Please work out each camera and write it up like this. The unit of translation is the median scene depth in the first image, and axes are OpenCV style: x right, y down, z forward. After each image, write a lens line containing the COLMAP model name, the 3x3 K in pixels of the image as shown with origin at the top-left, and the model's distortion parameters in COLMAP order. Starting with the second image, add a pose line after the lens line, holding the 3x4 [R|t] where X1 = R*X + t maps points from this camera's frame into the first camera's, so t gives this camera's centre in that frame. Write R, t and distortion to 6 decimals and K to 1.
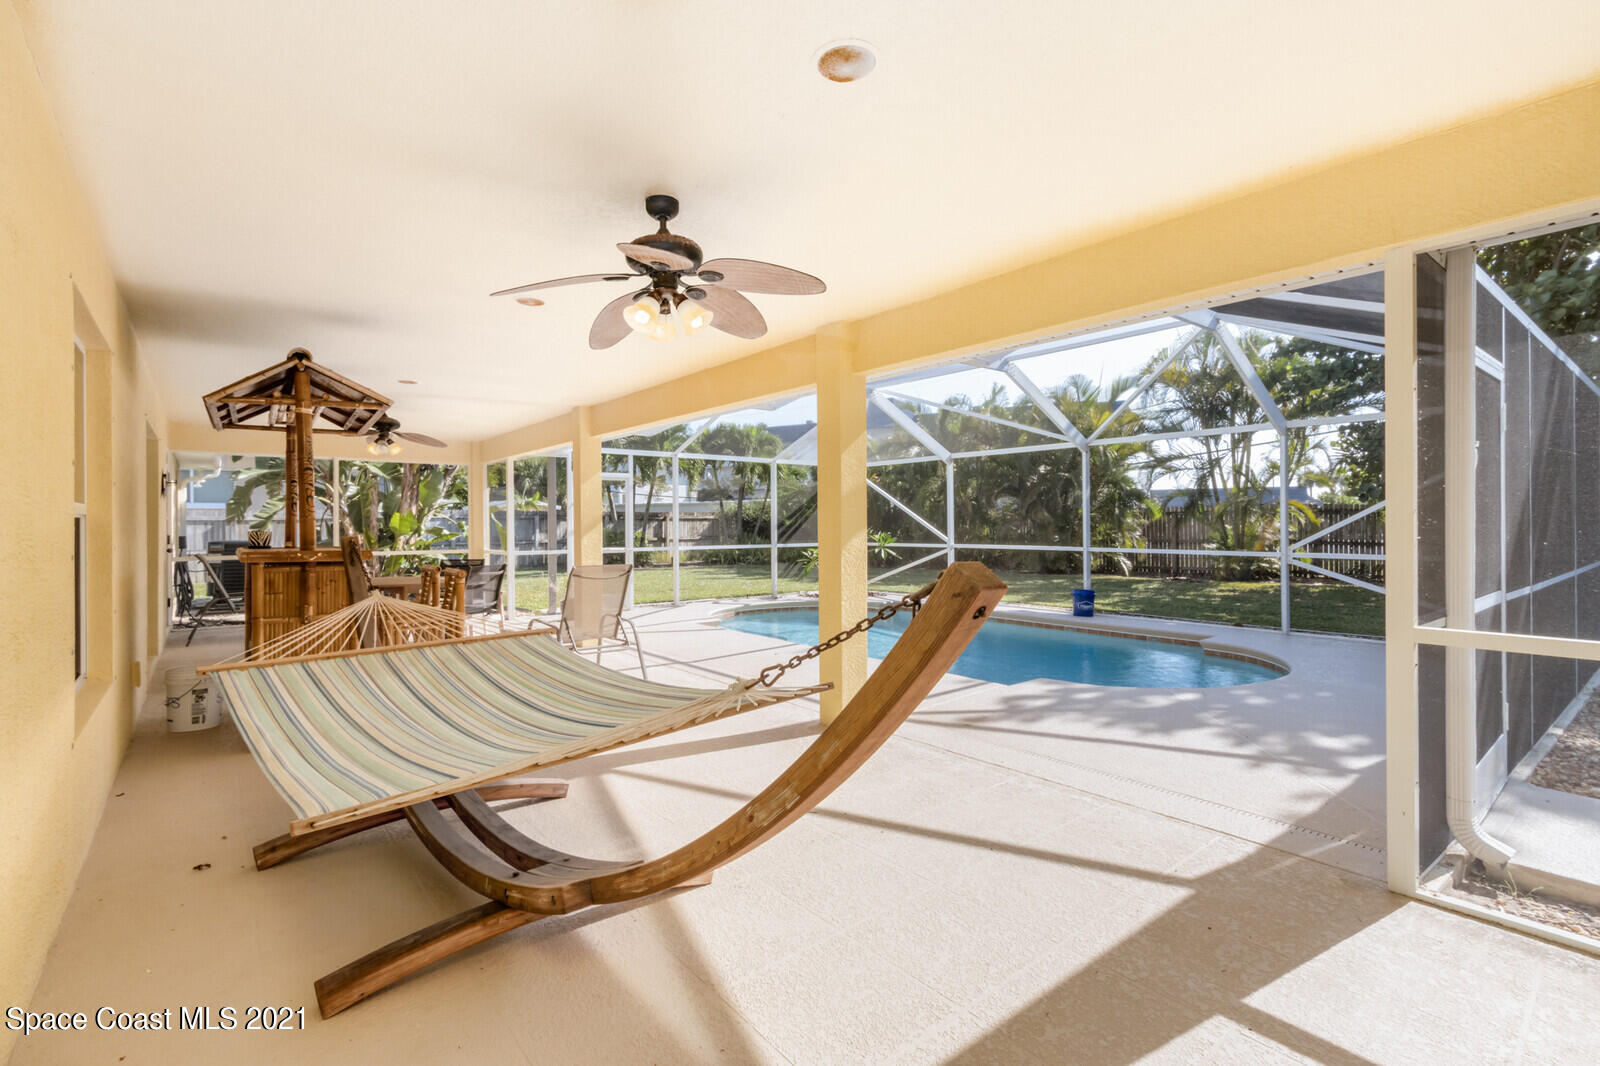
lens RADIAL K [[738.6, 0, 800.0], [0, 738.6, 533.0], [0, 0, 1]] dist [-0.002215, -0.000271]
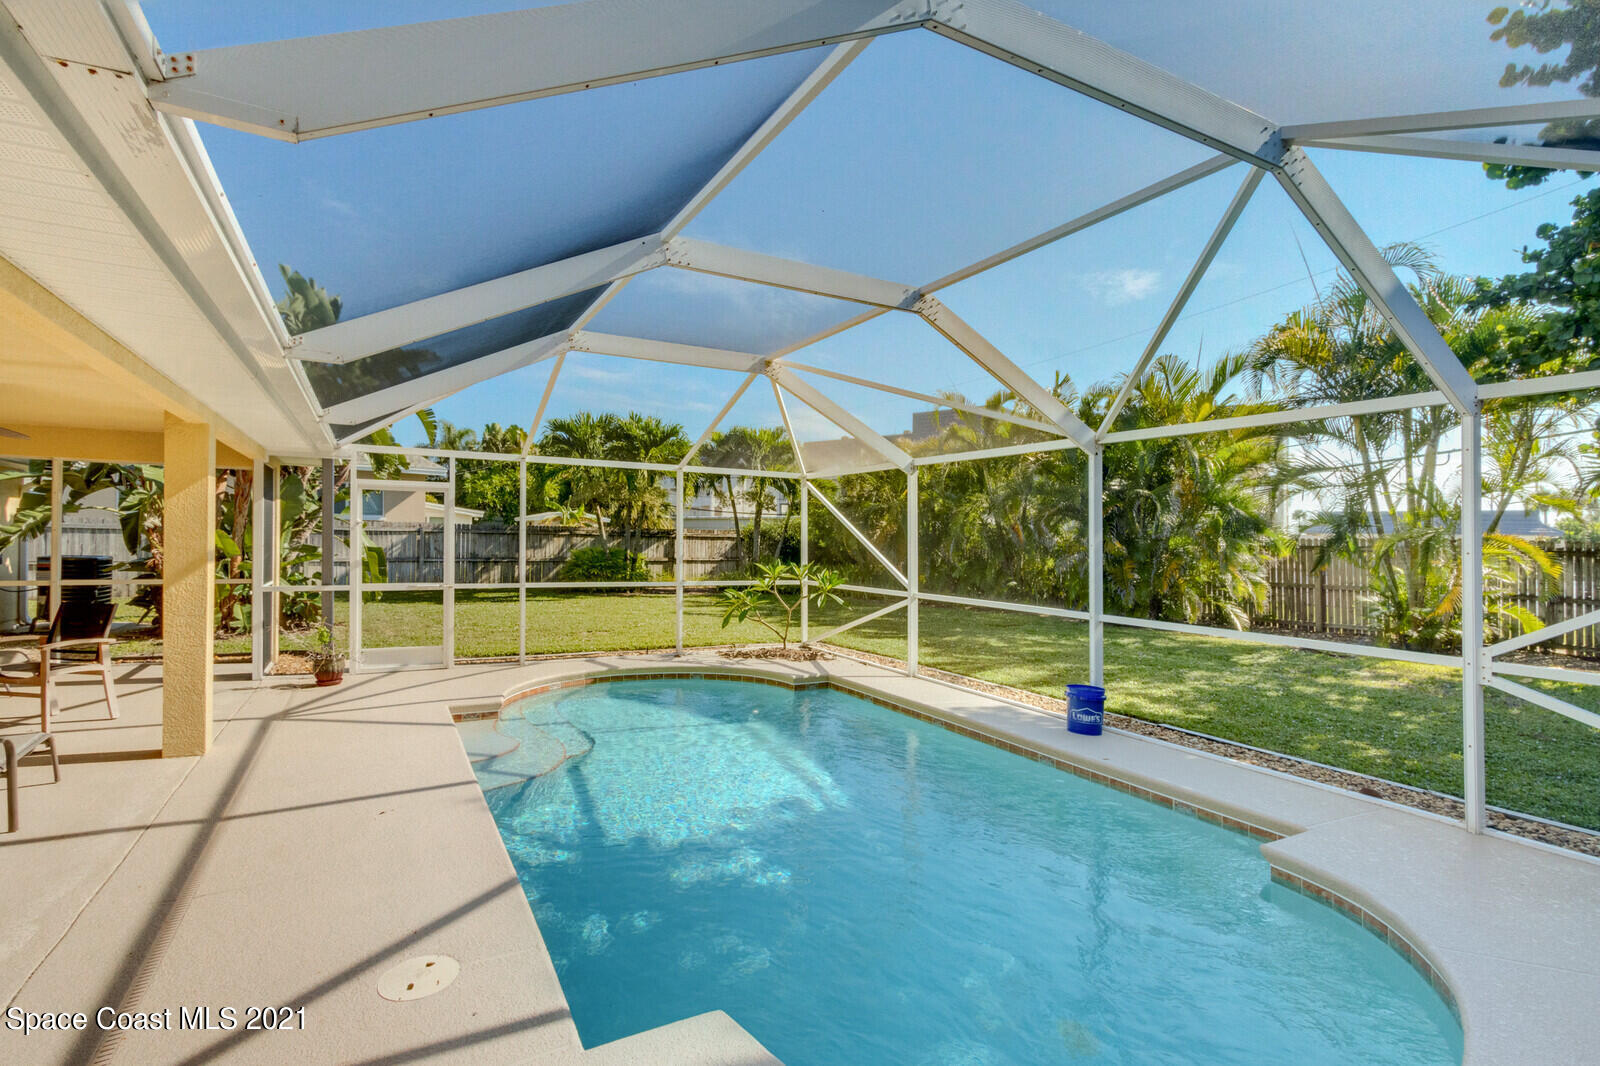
lens RADIAL K [[755.5, 0, 779.8], [0, 755.5, 524.4], [0, 0, 1]] dist [0.000051, 0.000946]
pose [[0.982368, 0.021360, -0.185735, 0.154978], [-0.026873, 0.999268, -0.027215, -0.018295], [0.185018, 0.031727, 0.982223, 0.219881]]
